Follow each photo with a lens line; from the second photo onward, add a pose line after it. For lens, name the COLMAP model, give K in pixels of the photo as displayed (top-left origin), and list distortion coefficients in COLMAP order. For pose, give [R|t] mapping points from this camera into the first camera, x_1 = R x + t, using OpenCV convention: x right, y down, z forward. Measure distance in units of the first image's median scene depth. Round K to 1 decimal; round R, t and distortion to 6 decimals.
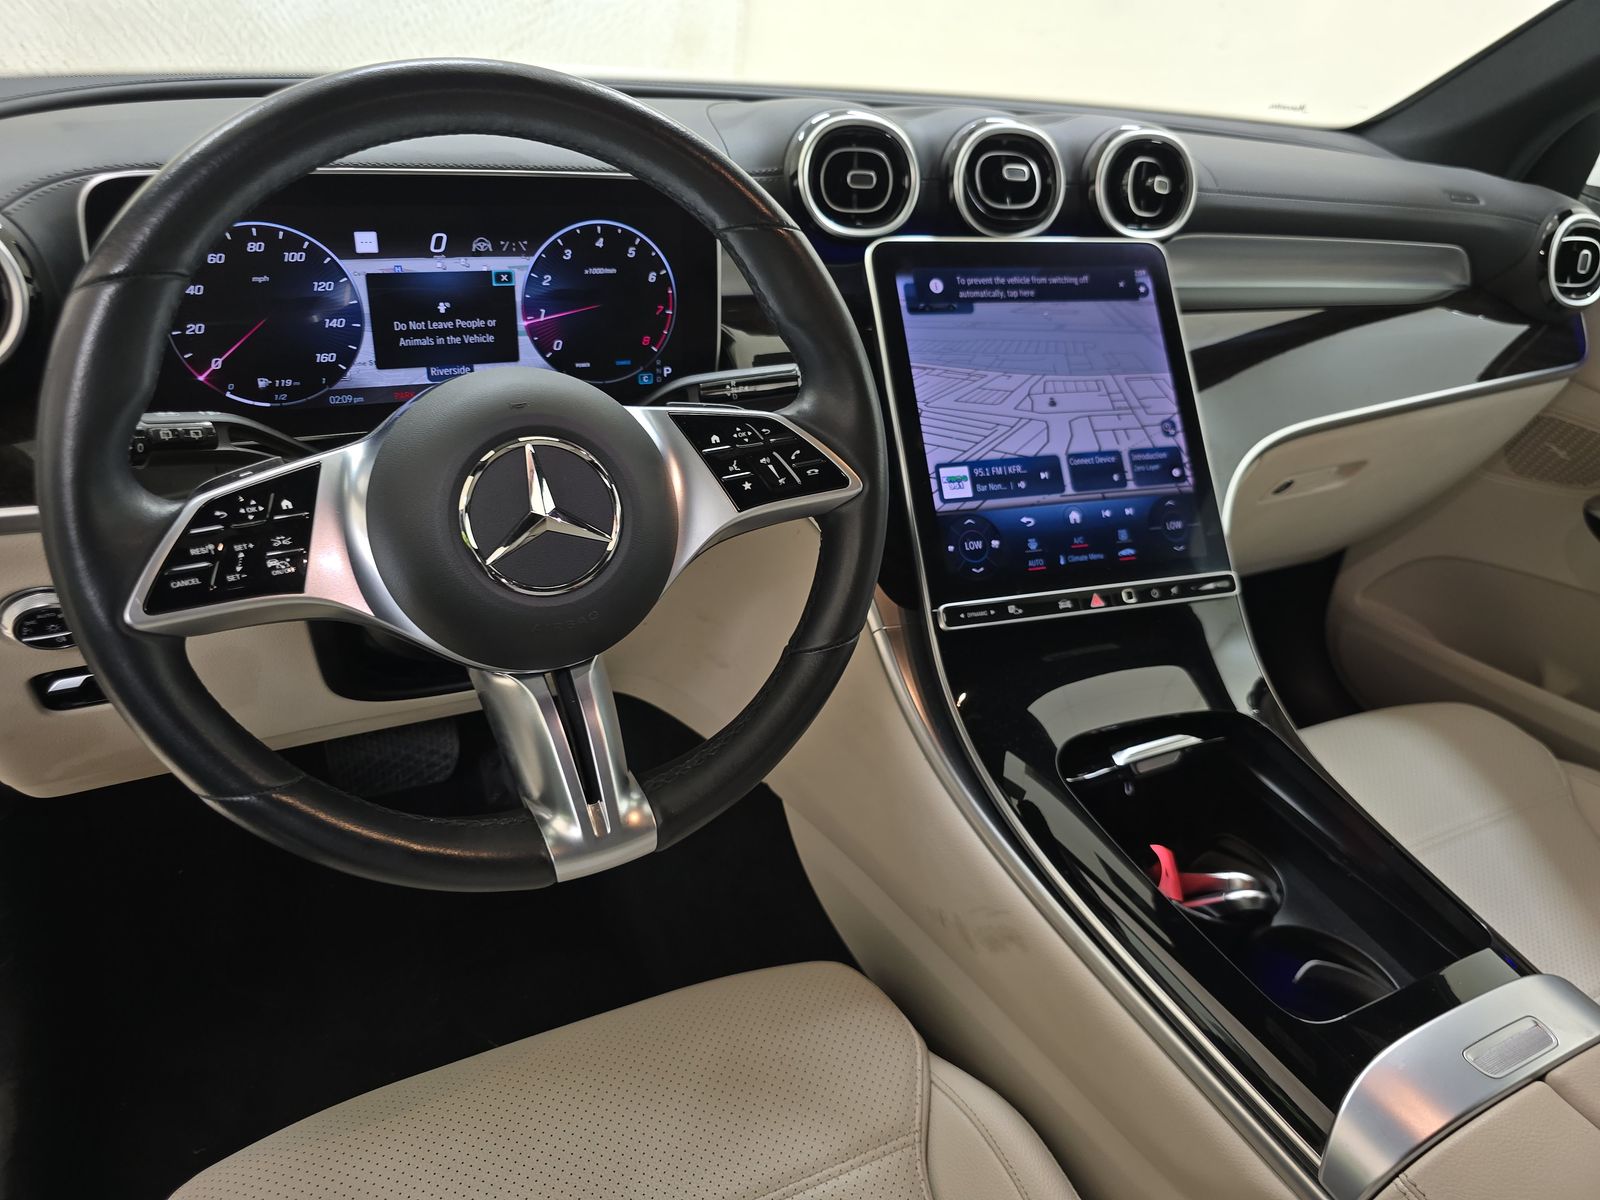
lens RADIAL K [[1078.1, 0, 800.0], [0, 1078.1, 600.0], [0, 0, 1]] dist [0.032459, -0.047318]
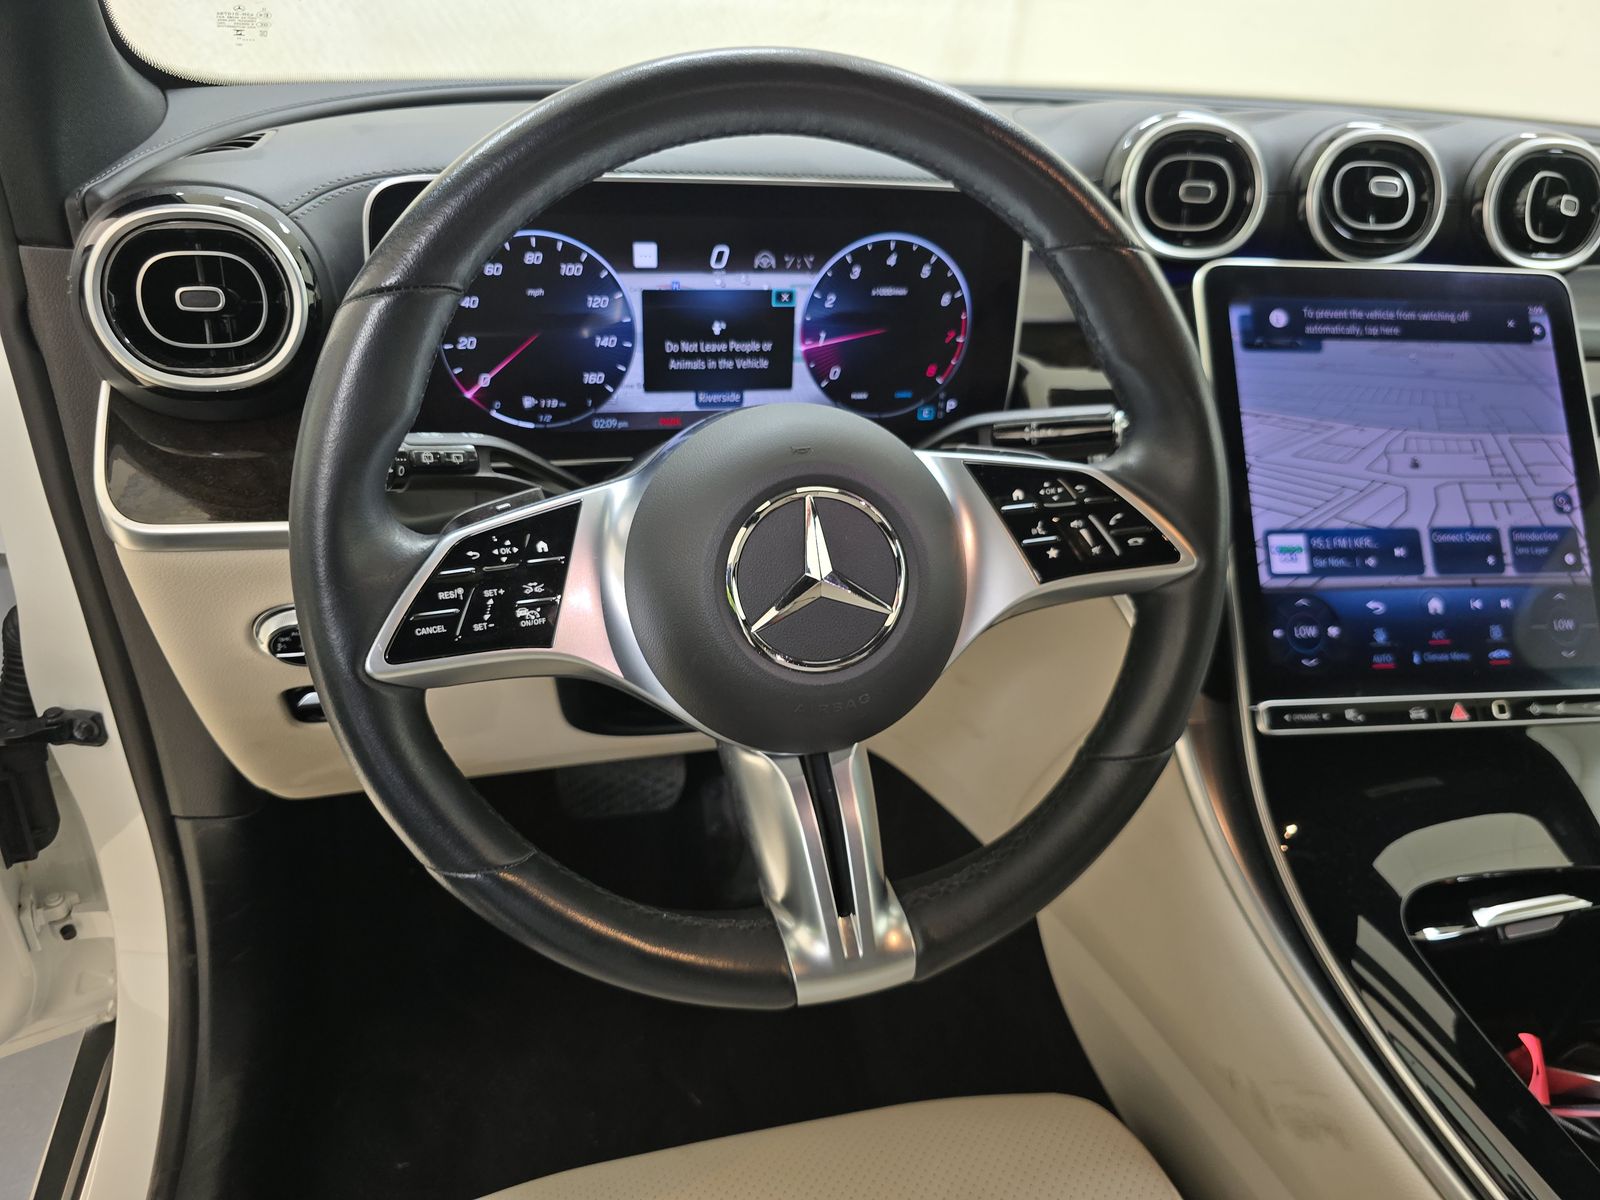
lens RADIAL K [[1087.8, 0, 804.5], [0, 1087.8, 610.5], [0, 0, 1]] dist [0.020070, -0.040403]
pose [[0.977307, 0.083212, -0.194799, -0.059369], [-0.084332, 0.996434, 0.002549, -0.041062], [0.194316, 0.013937, 0.980840, 0.115771]]
